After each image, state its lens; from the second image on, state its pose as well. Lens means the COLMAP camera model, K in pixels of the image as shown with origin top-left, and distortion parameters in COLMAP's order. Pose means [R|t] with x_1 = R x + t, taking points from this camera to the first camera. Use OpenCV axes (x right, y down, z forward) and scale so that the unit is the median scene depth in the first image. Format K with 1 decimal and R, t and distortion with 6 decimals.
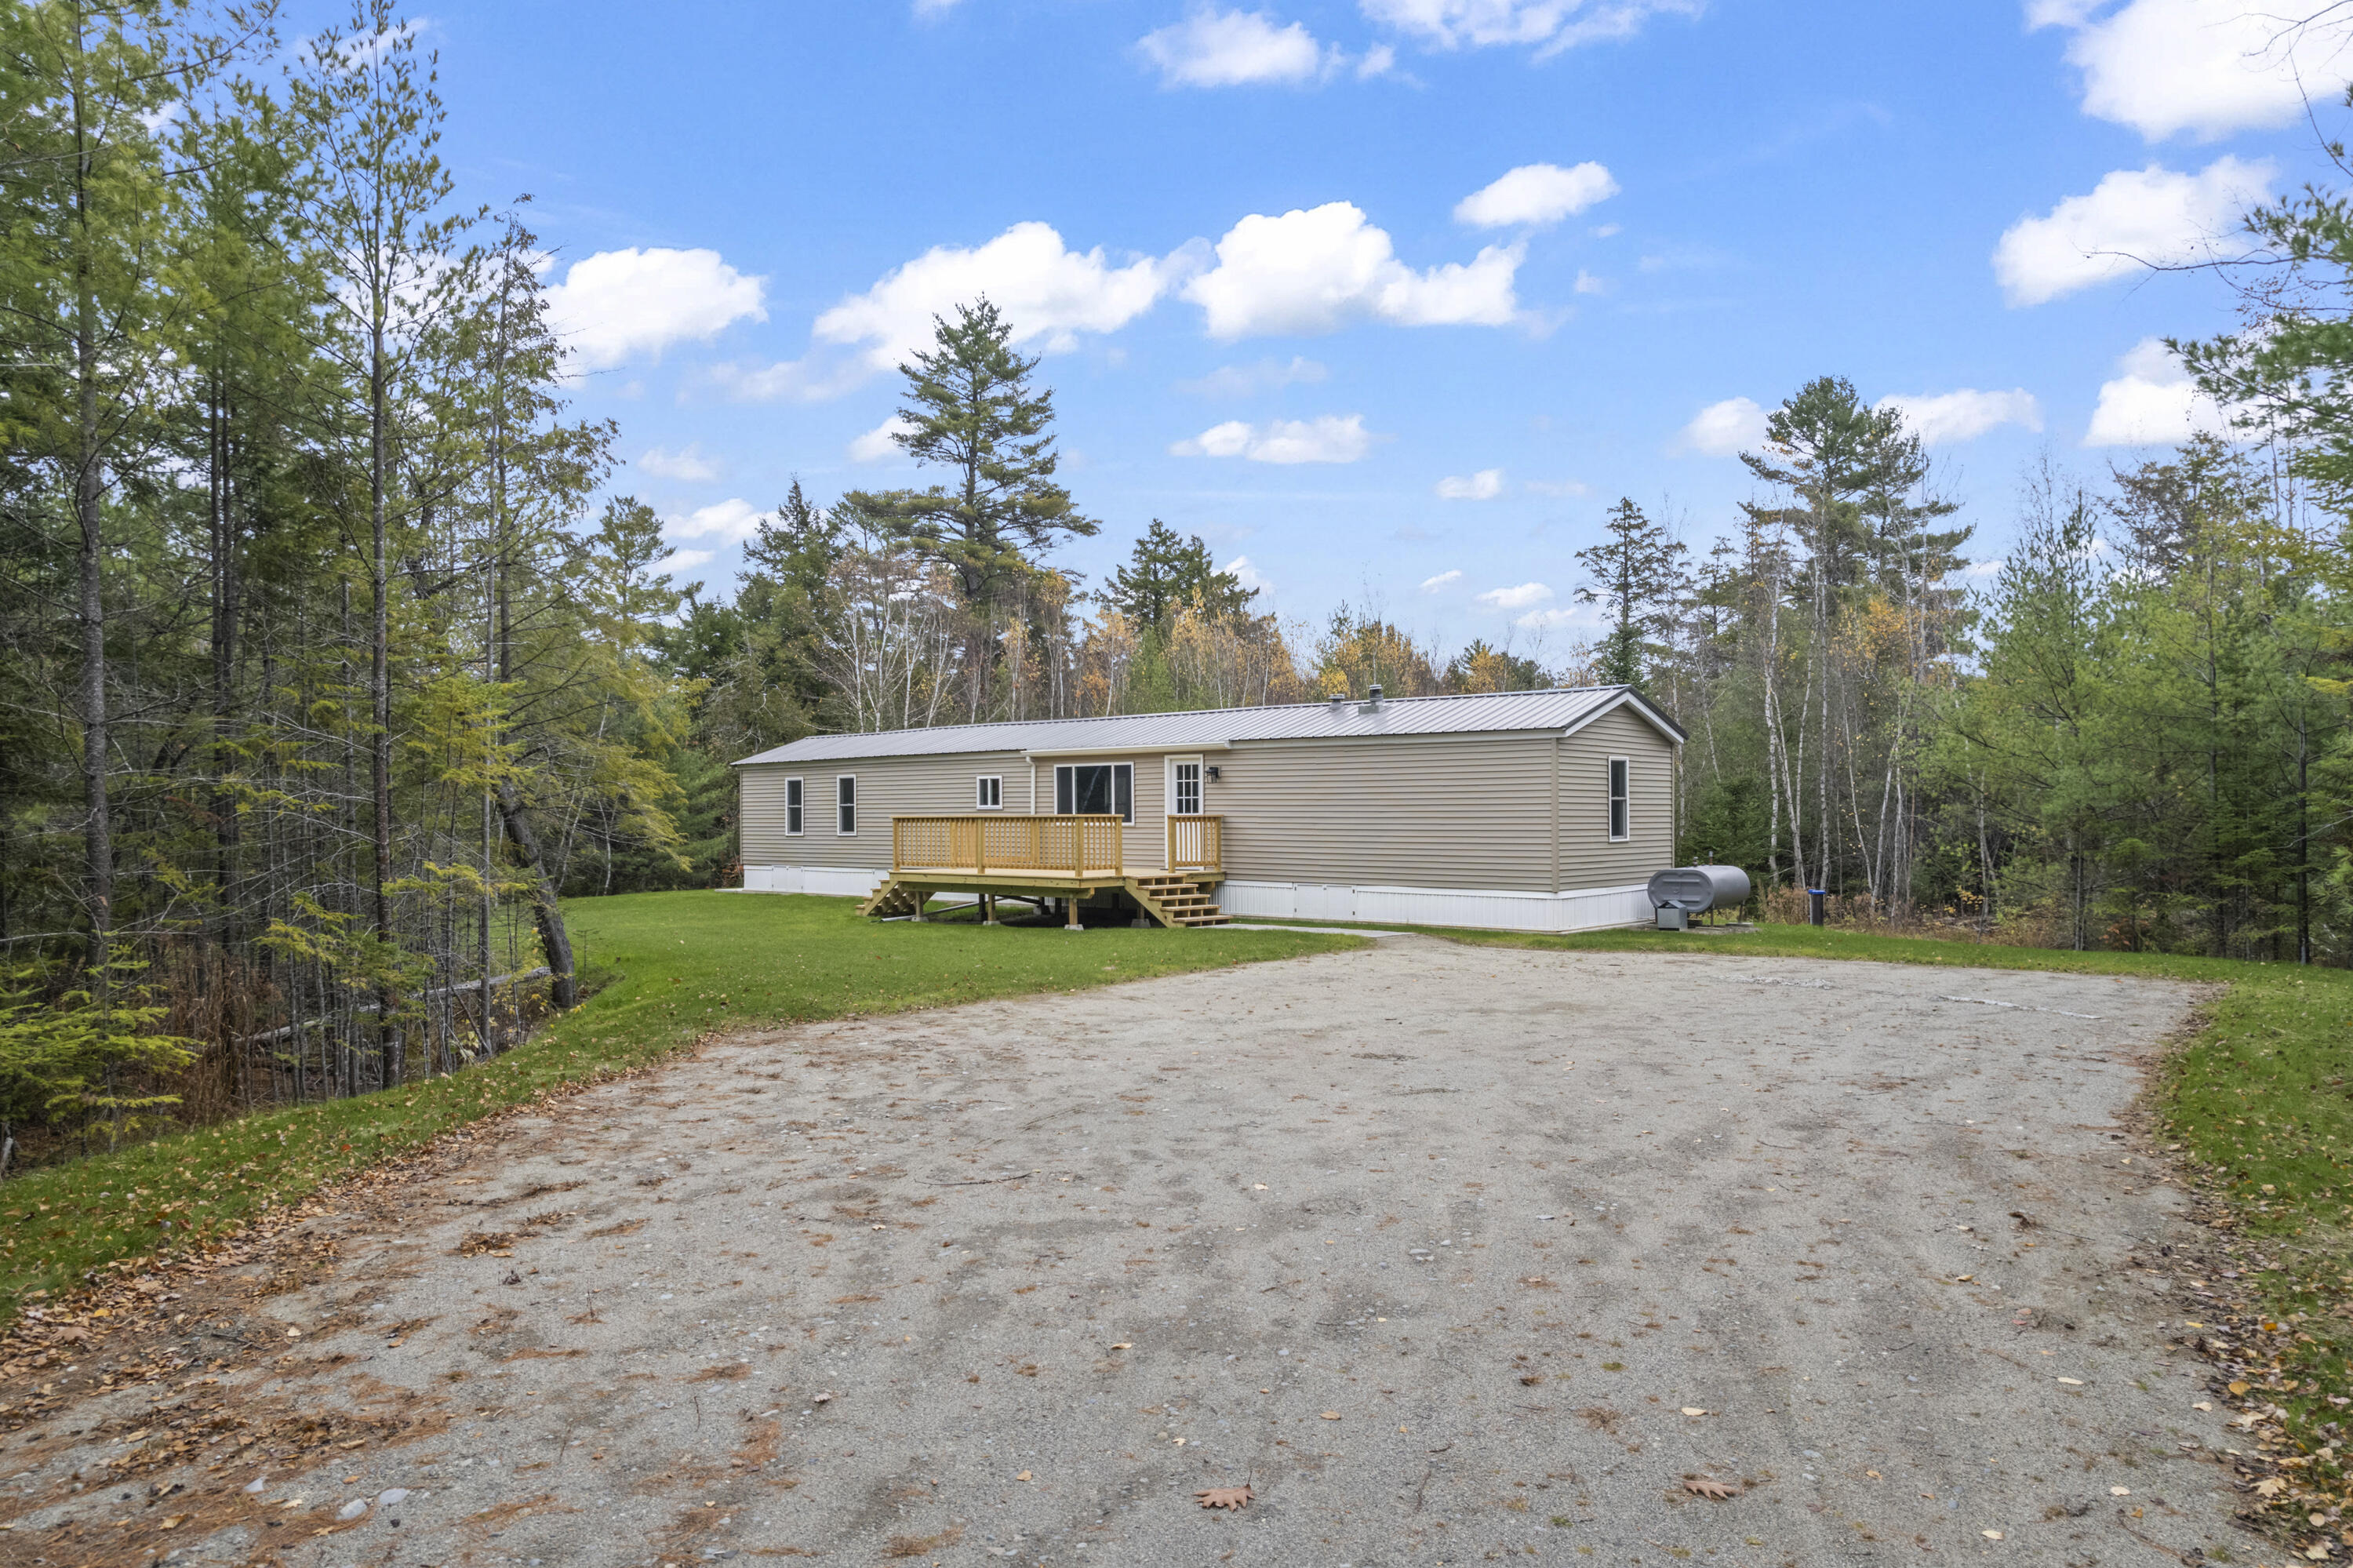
lens RADIAL K [[1502.8, 0, 1172.7], [0, 1502.8, 785.1], [0, 0, 1]] dist [-0.057424, 0.043891]
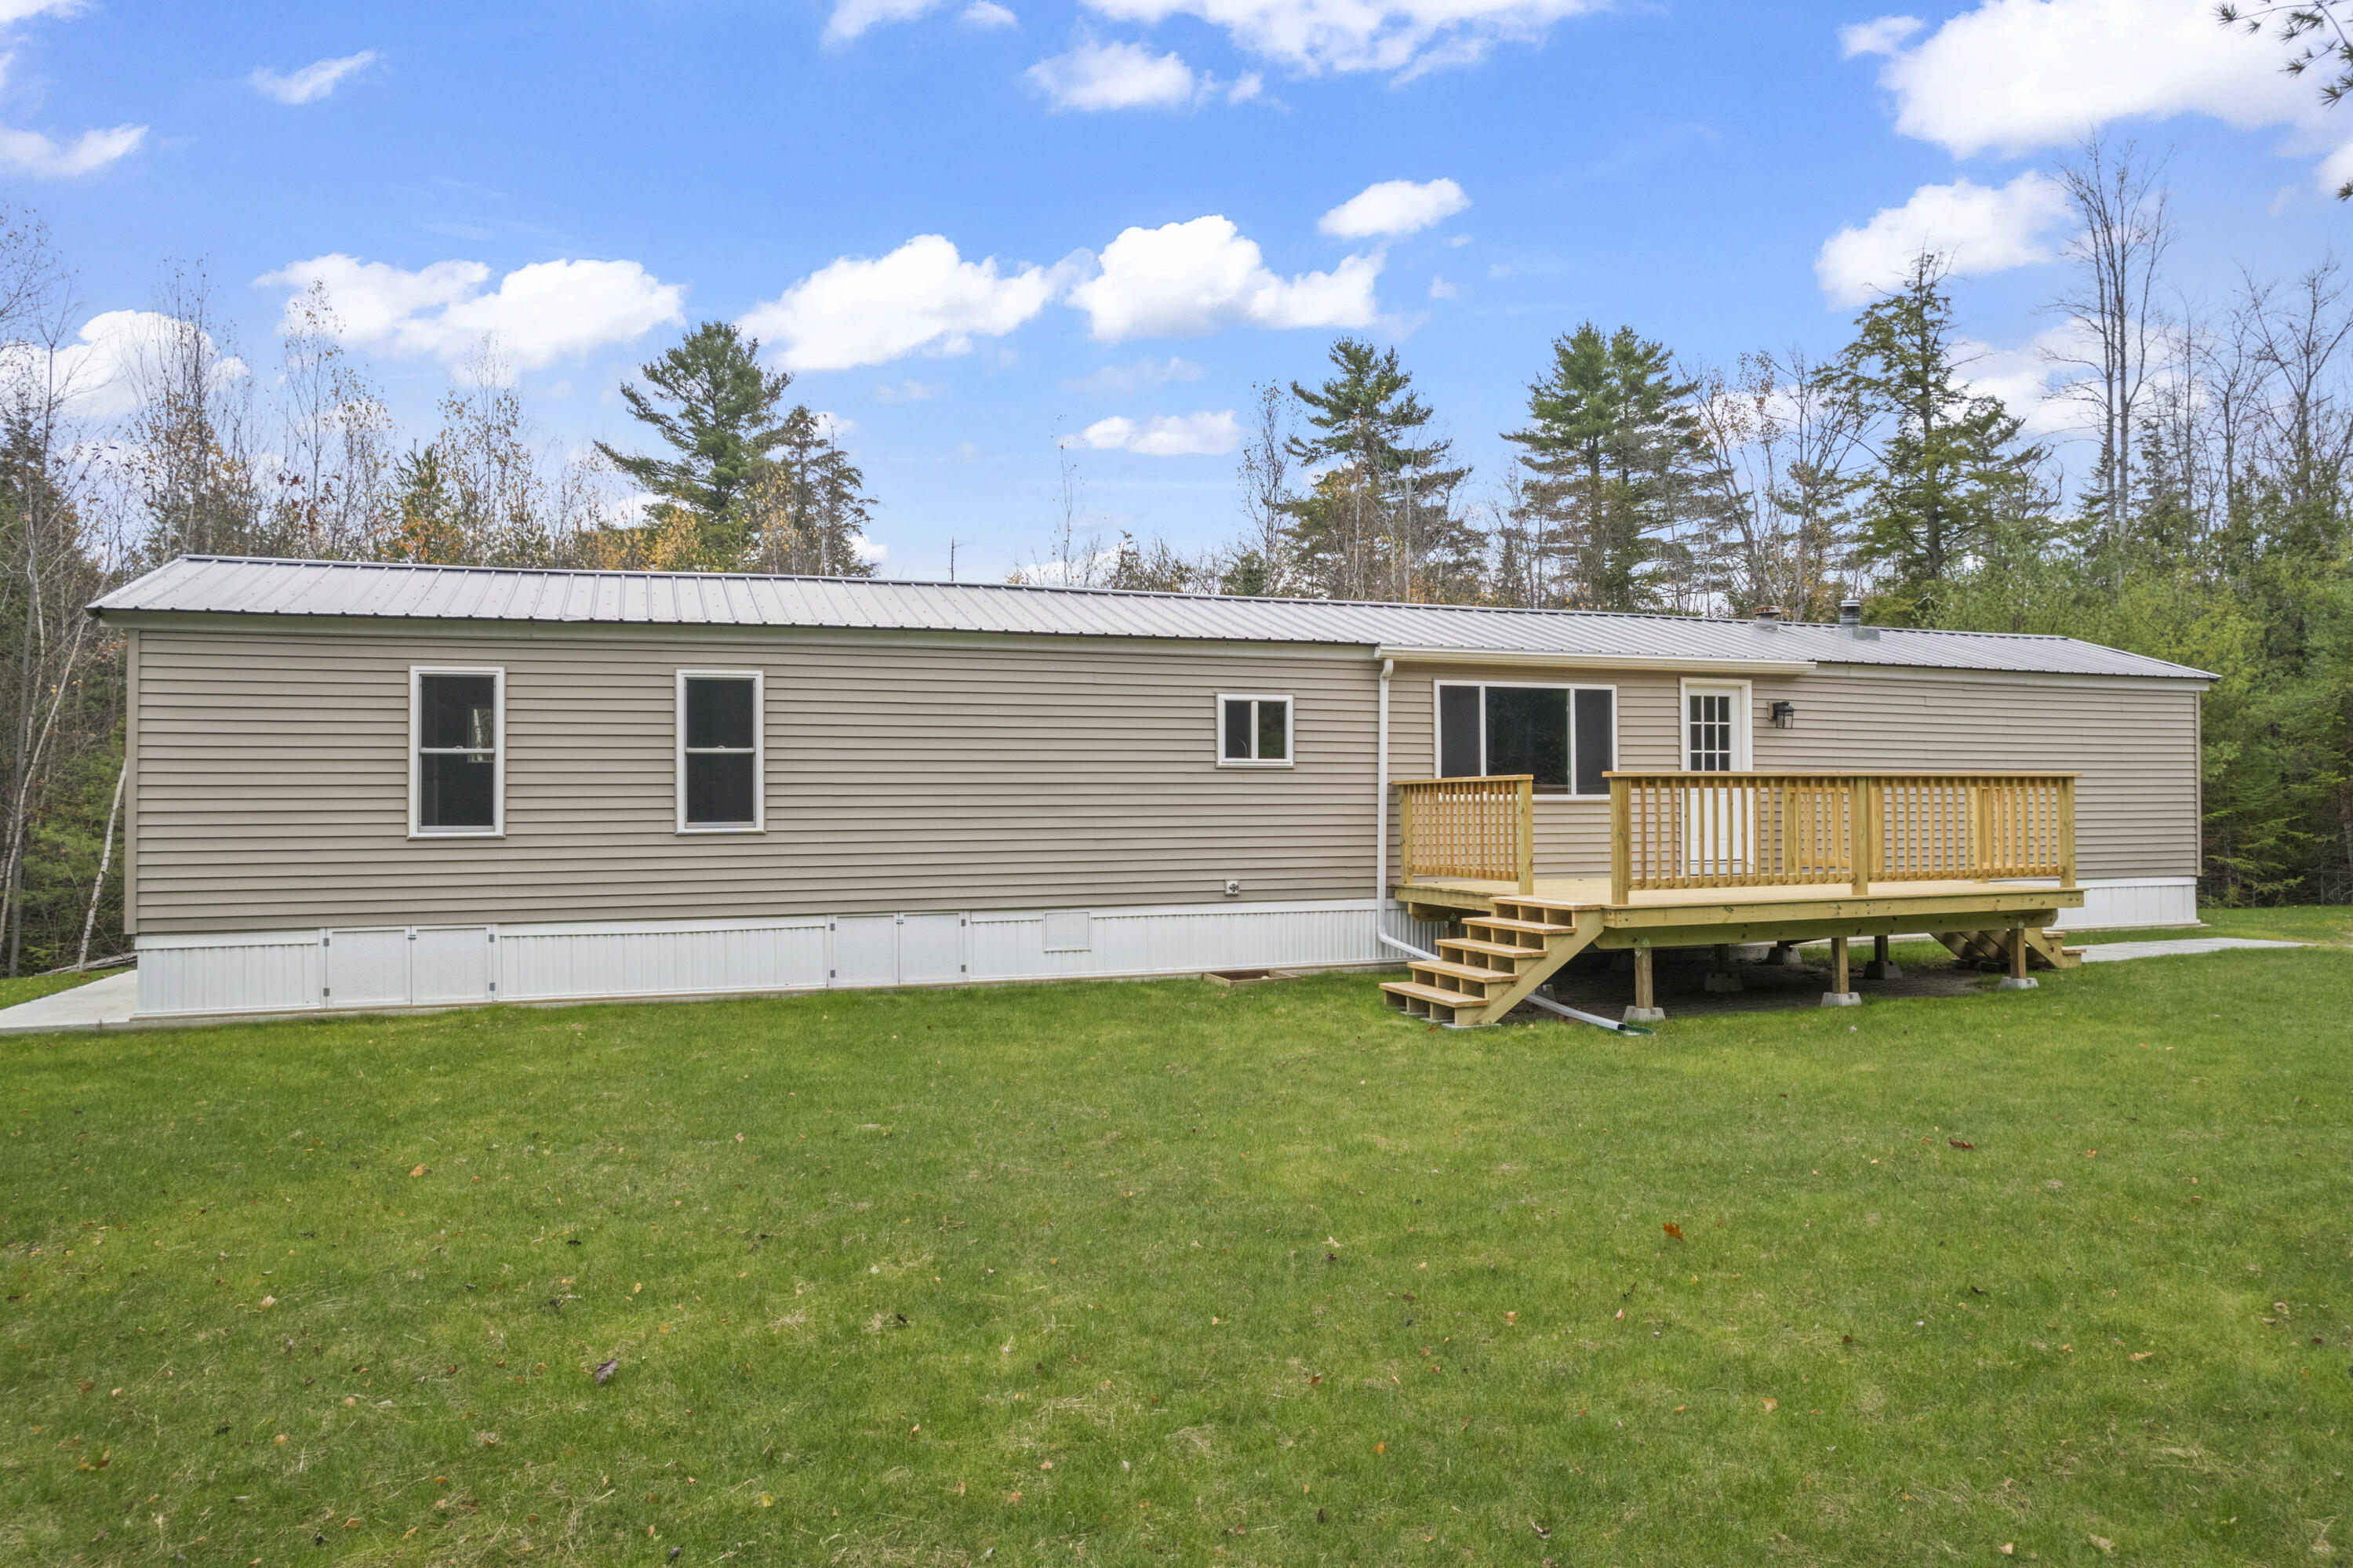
lens RADIAL K [[1502.8, 0, 1172.7], [0, 1502.8, 785.1], [0, 0, 1]] dist [-0.057424, 0.043891]
pose [[0.492430, 0.013449, 0.870248, -0.554973], [-0.013480, 0.999879, -0.007825, 0.026499], [-0.870248, -0.007878, 0.492551, 0.823570]]
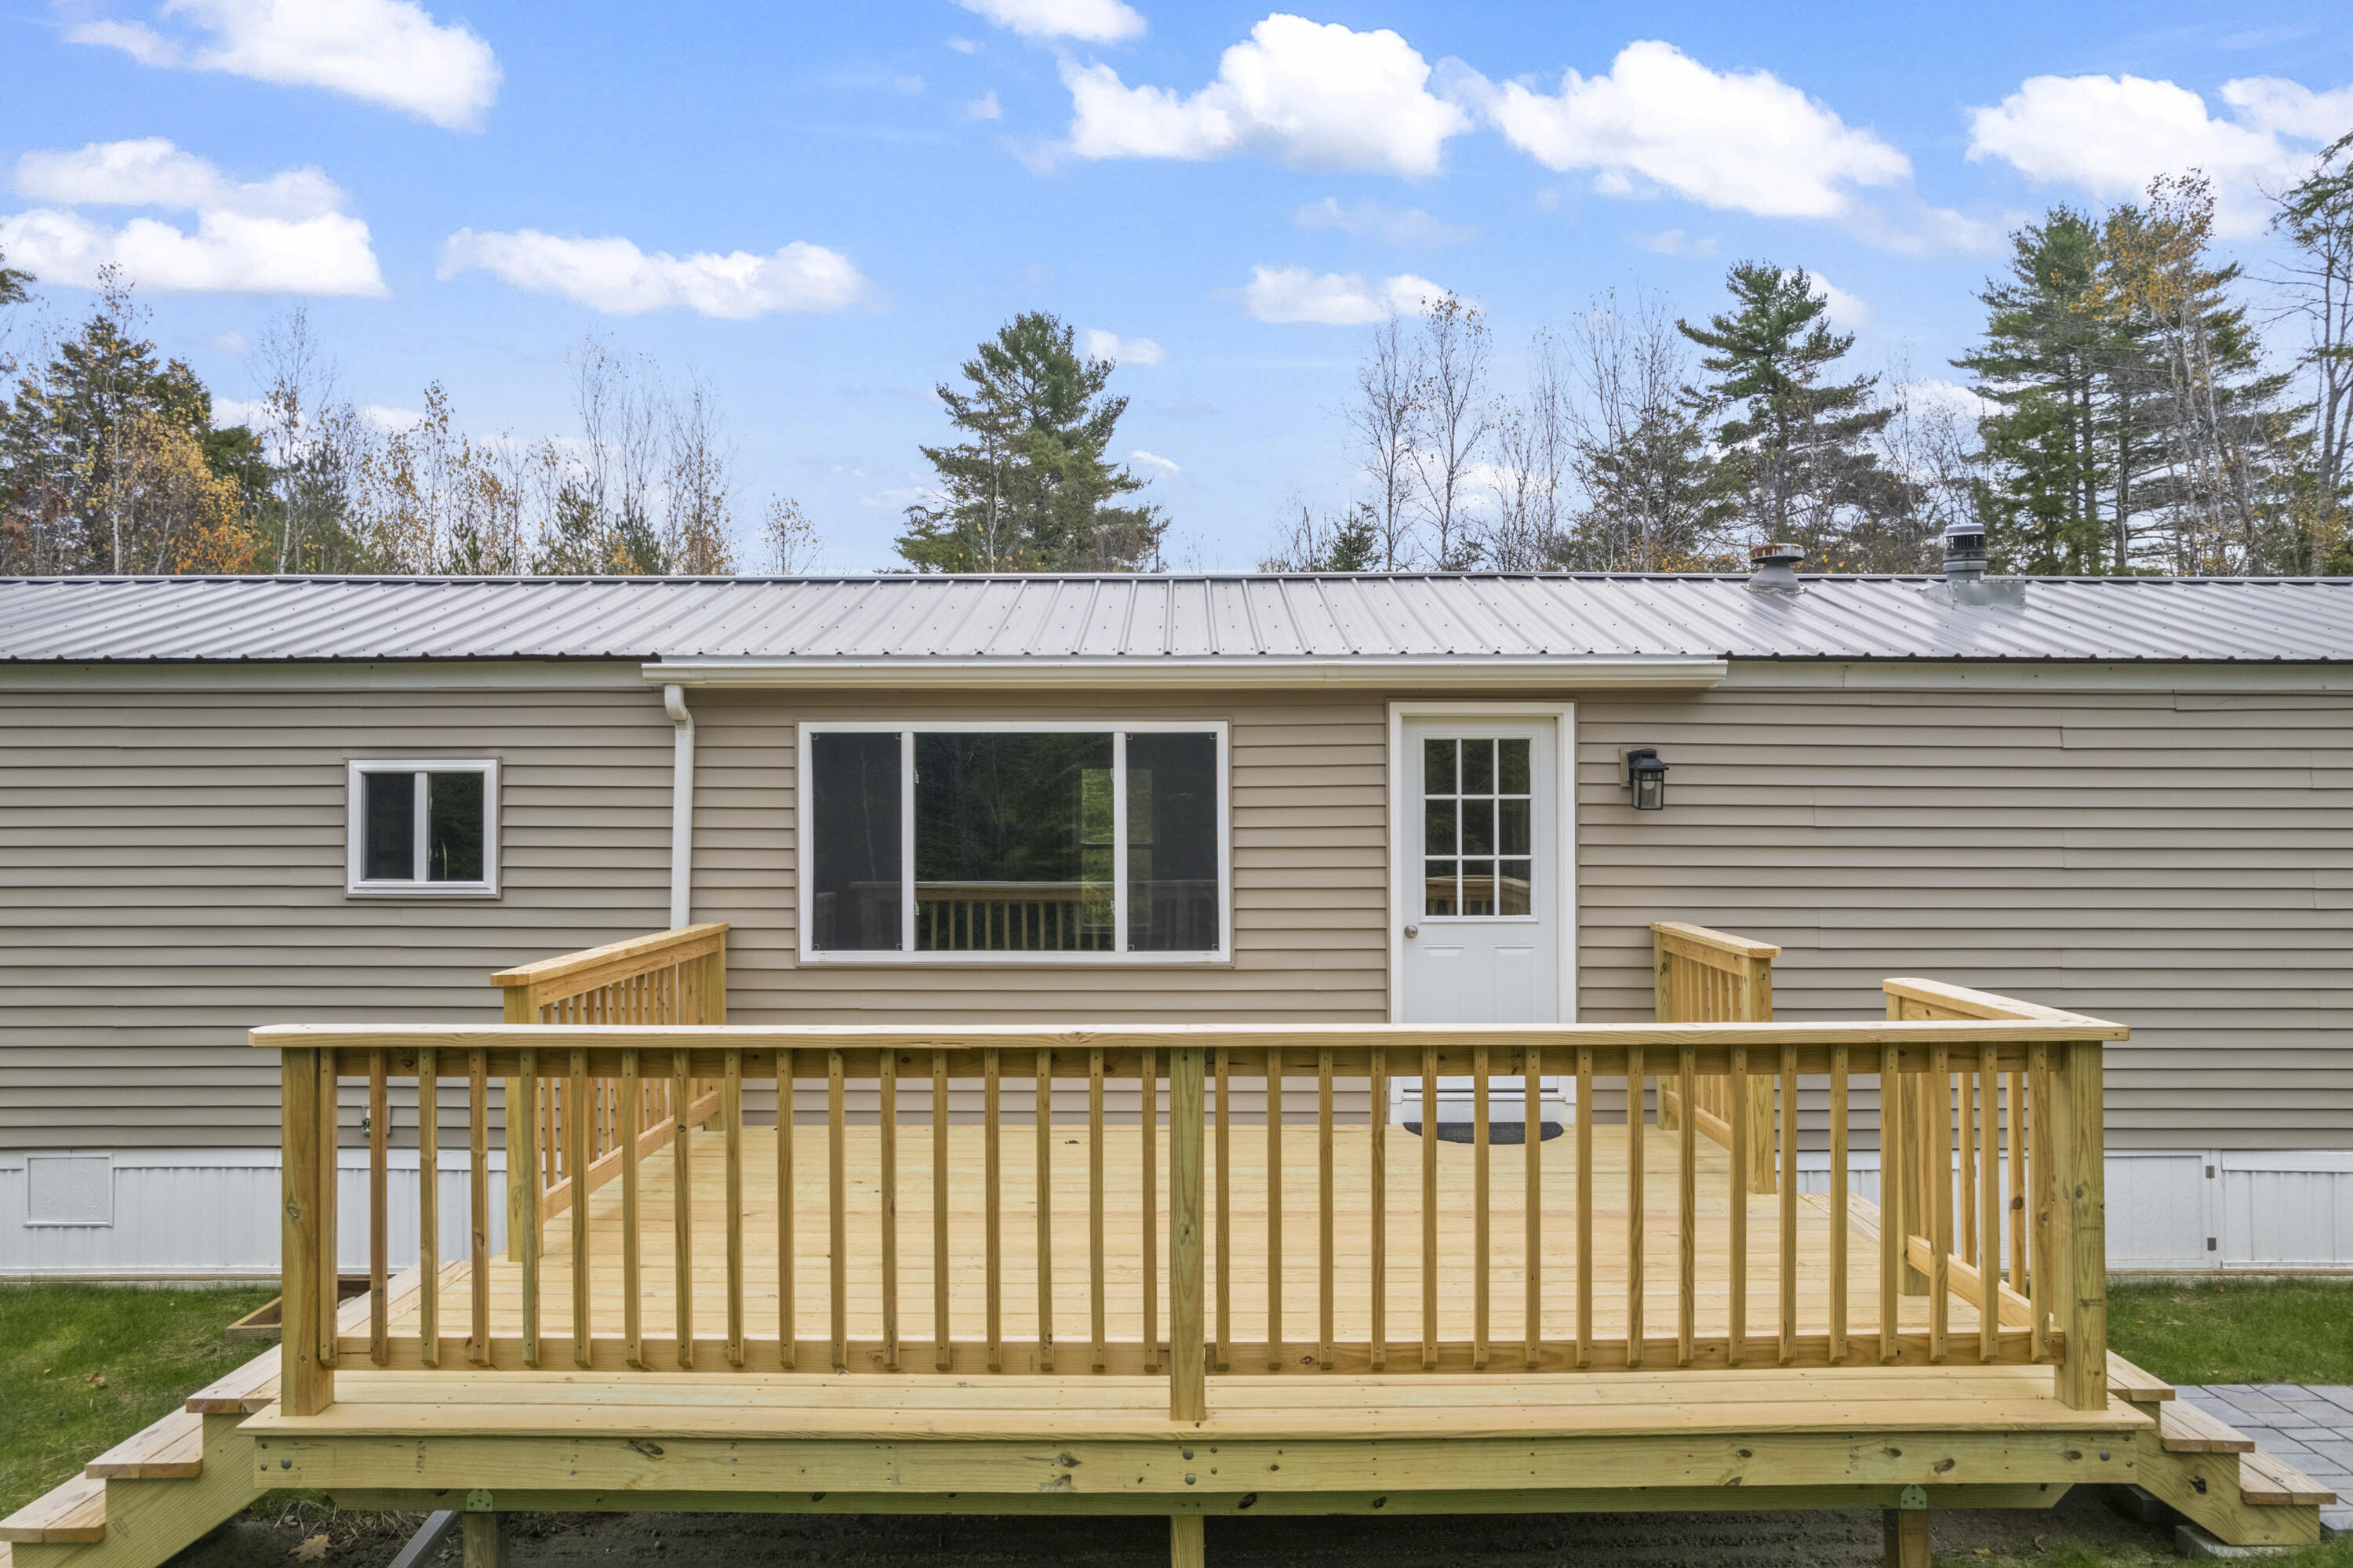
lens RADIAL K [[1502.8, 0, 1172.7], [0, 1502.8, 785.1], [0, 0, 1]] dist [-0.057424, 0.043891]
pose [[0.751586, 0.009808, 0.659562, -0.196818], [-0.014219, 0.999898, 0.001334, -0.004303], [-0.659481, -0.010381, 0.751649, 0.763708]]
